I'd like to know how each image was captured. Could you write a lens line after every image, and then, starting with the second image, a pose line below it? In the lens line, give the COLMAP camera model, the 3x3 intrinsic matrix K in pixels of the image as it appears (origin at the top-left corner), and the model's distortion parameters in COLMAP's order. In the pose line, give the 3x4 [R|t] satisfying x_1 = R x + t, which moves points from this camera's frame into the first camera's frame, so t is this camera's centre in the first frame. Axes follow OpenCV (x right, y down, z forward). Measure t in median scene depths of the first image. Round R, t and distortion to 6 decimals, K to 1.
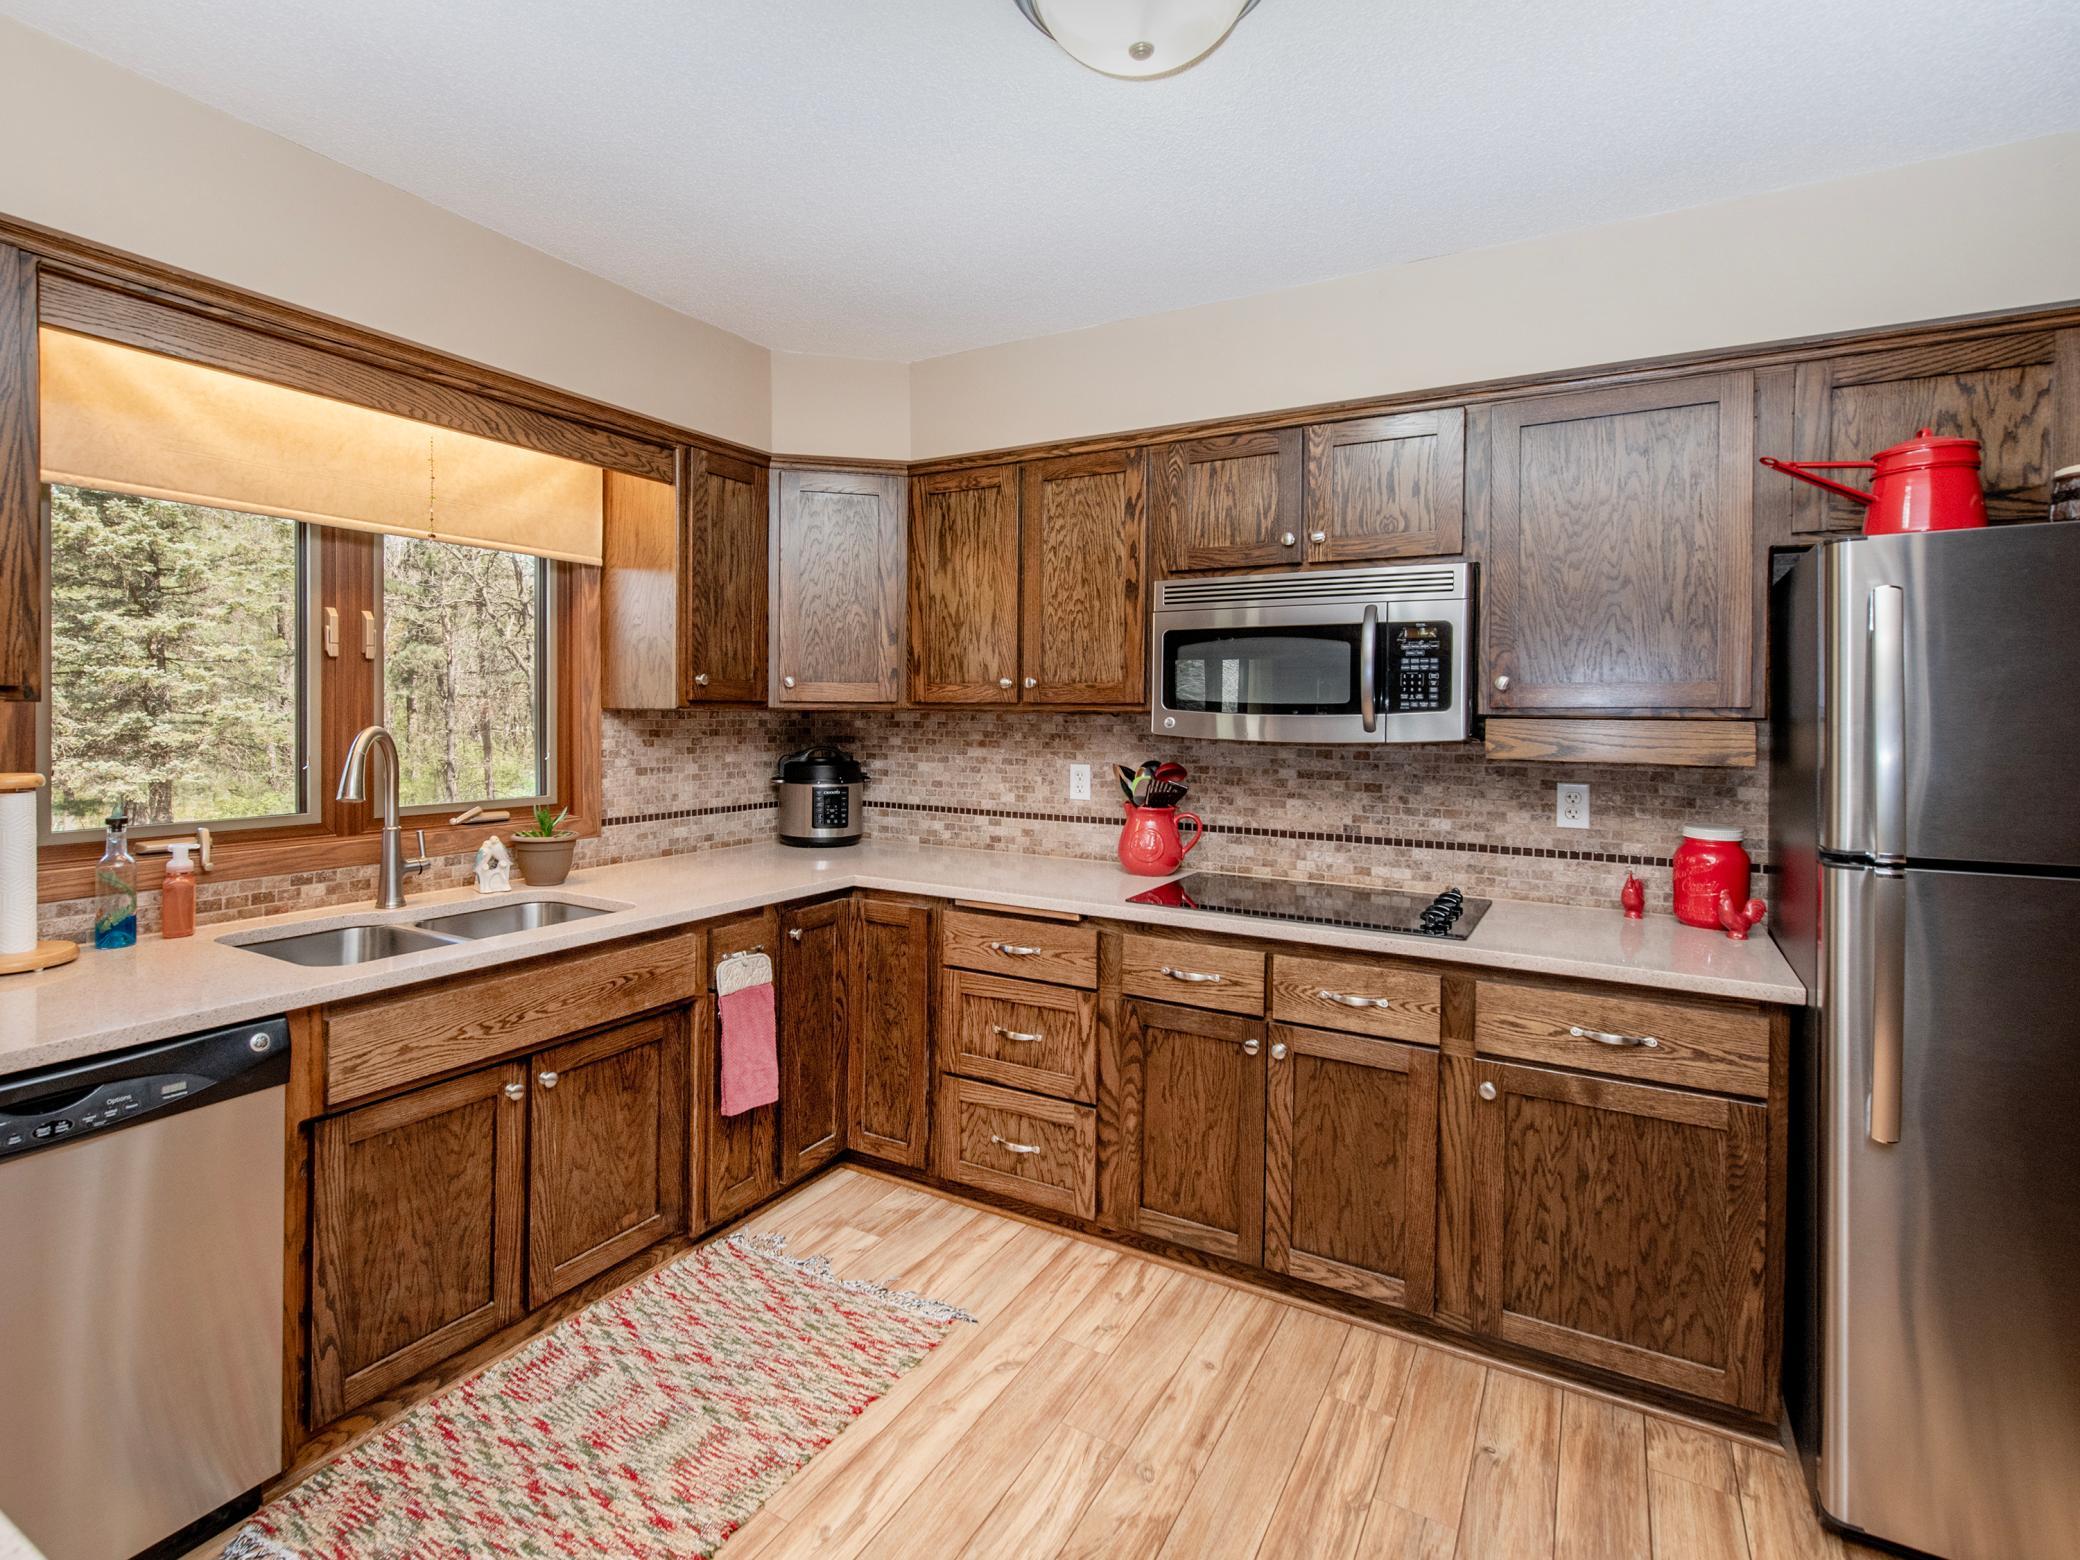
lens RADIAL K [[1010.5, 0, 1042.8], [0, 1010.5, 712.8], [0, 0, 1]] dist [0.001252, -0.001027]
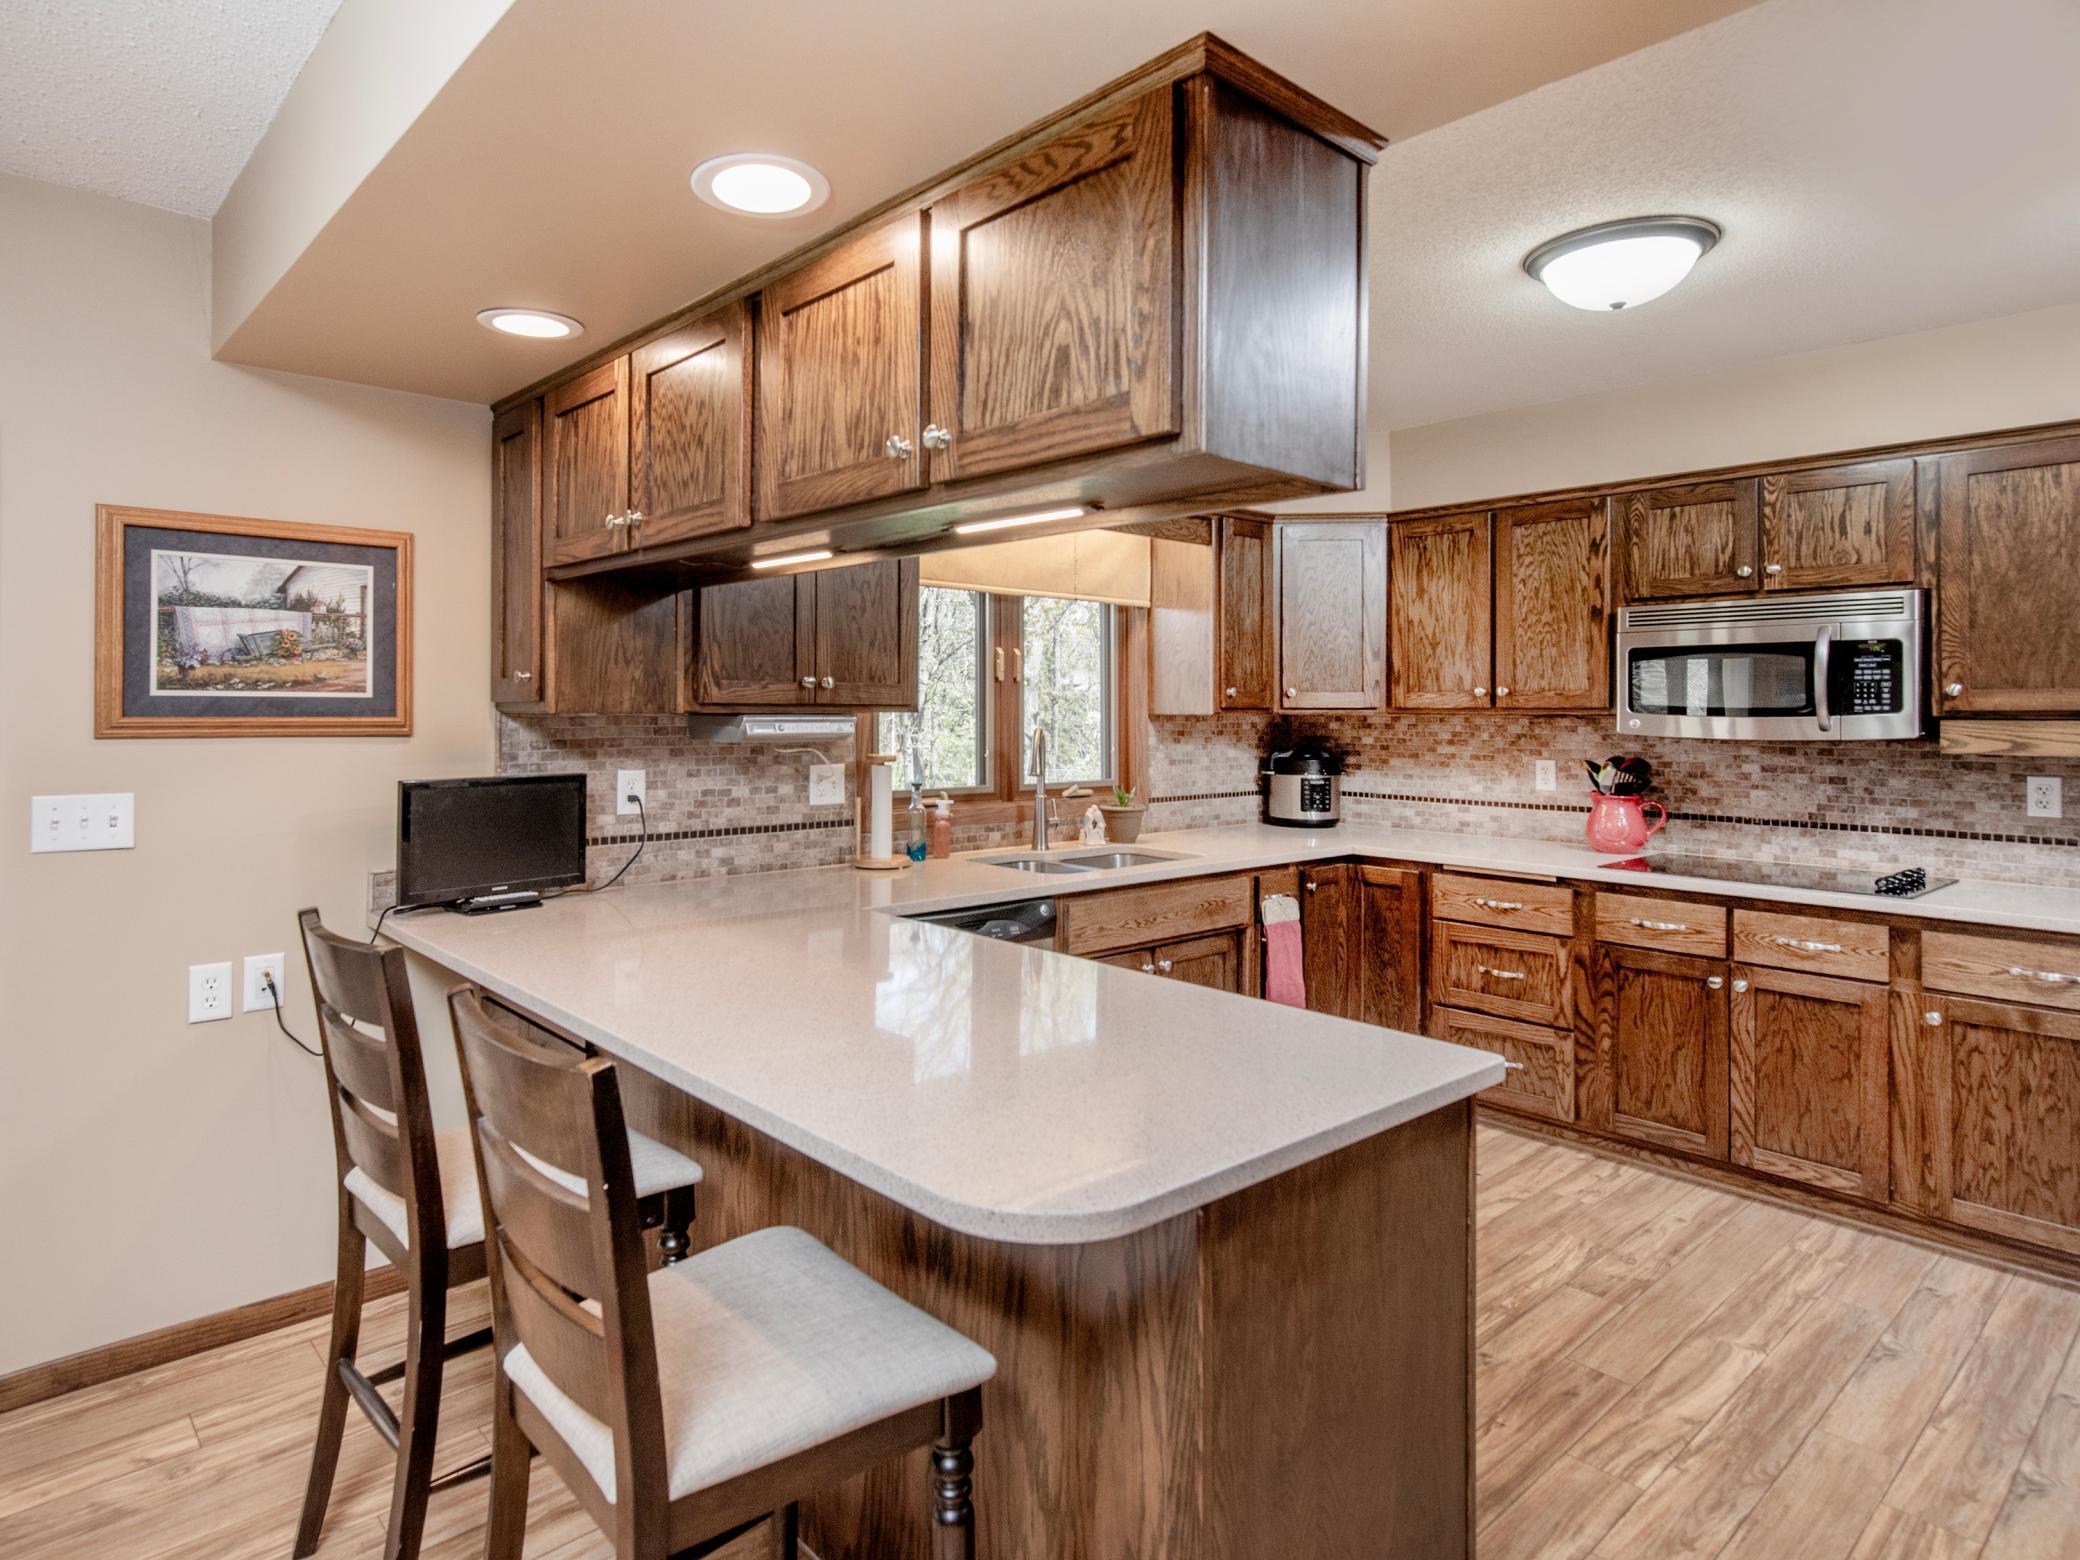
lens RADIAL K [[1106.7, 0, 1035.0], [0, 1106.7, 697.5], [0, 0, 1]] dist [0.012304, 0.000056]
pose [[0.936674, -0.010806, -0.350037, -0.085867], [0.005193, 0.999843, -0.016969, -0.003038], [0.350165, 0.014077, 0.936582, -0.527106]]
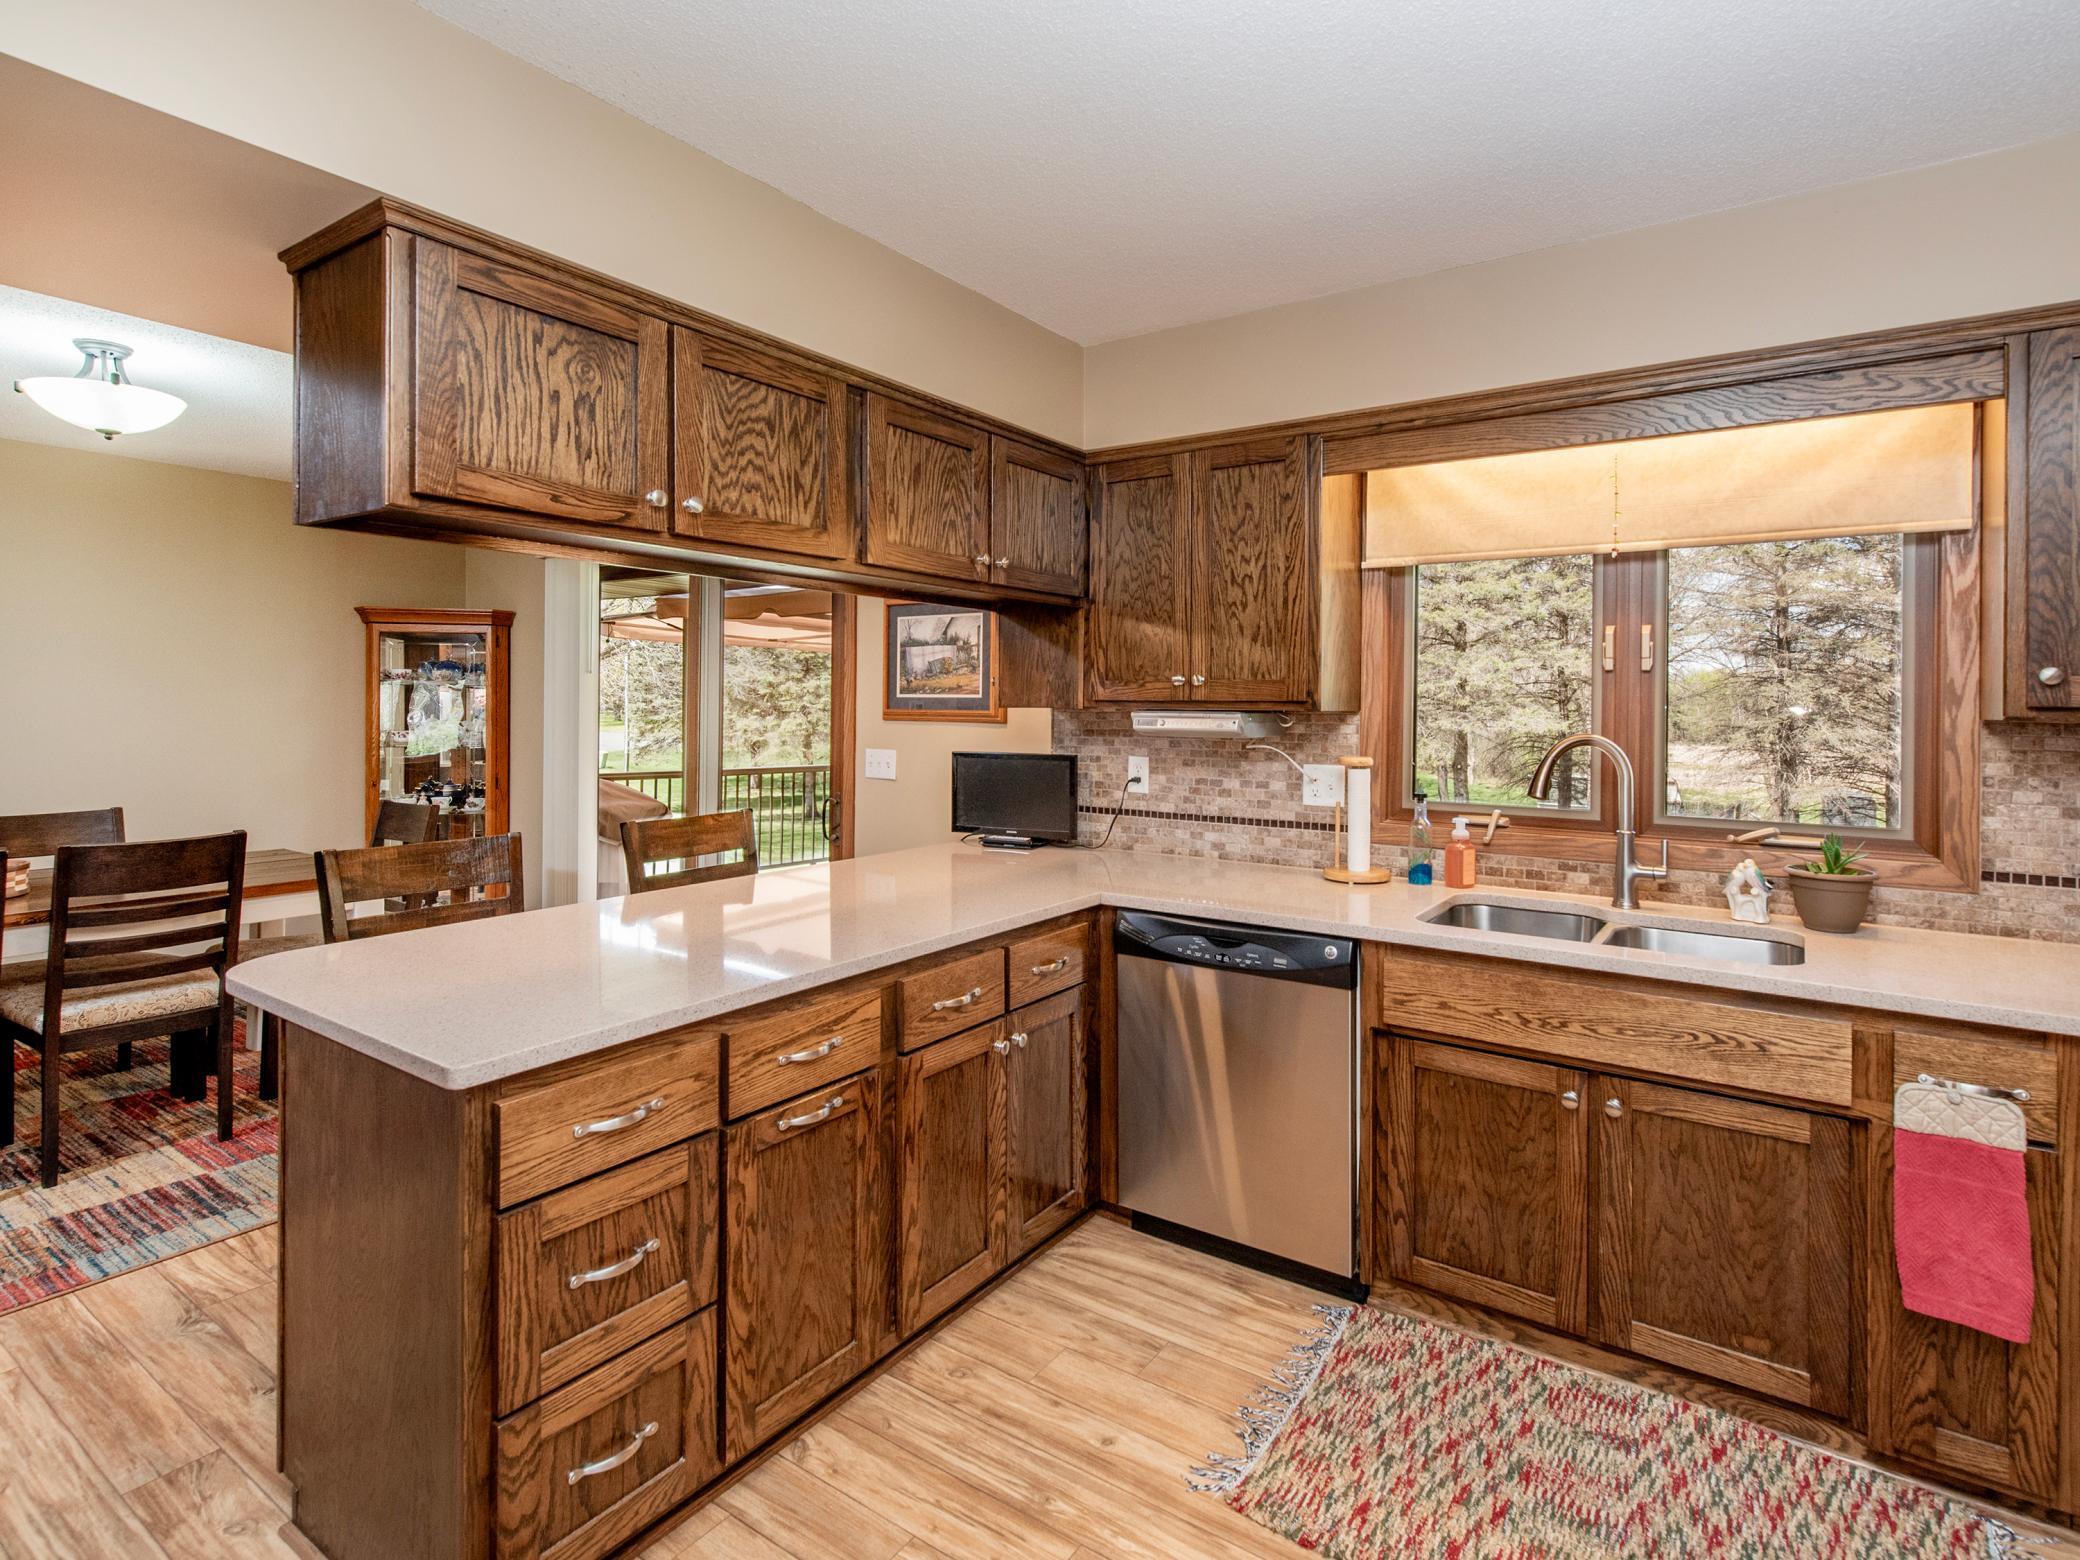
lens RADIAL K [[1010.5, 0, 1042.8], [0, 1010.5, 712.8], [0, 0, 1]] dist [0.001252, -0.001027]
pose [[-0.075084, -0.004644, -0.997166, 0.445668], [-0.013009, 0.999909, -0.003677, 0.002478], [0.997092, 0.012696, -0.075138, 0.477302]]
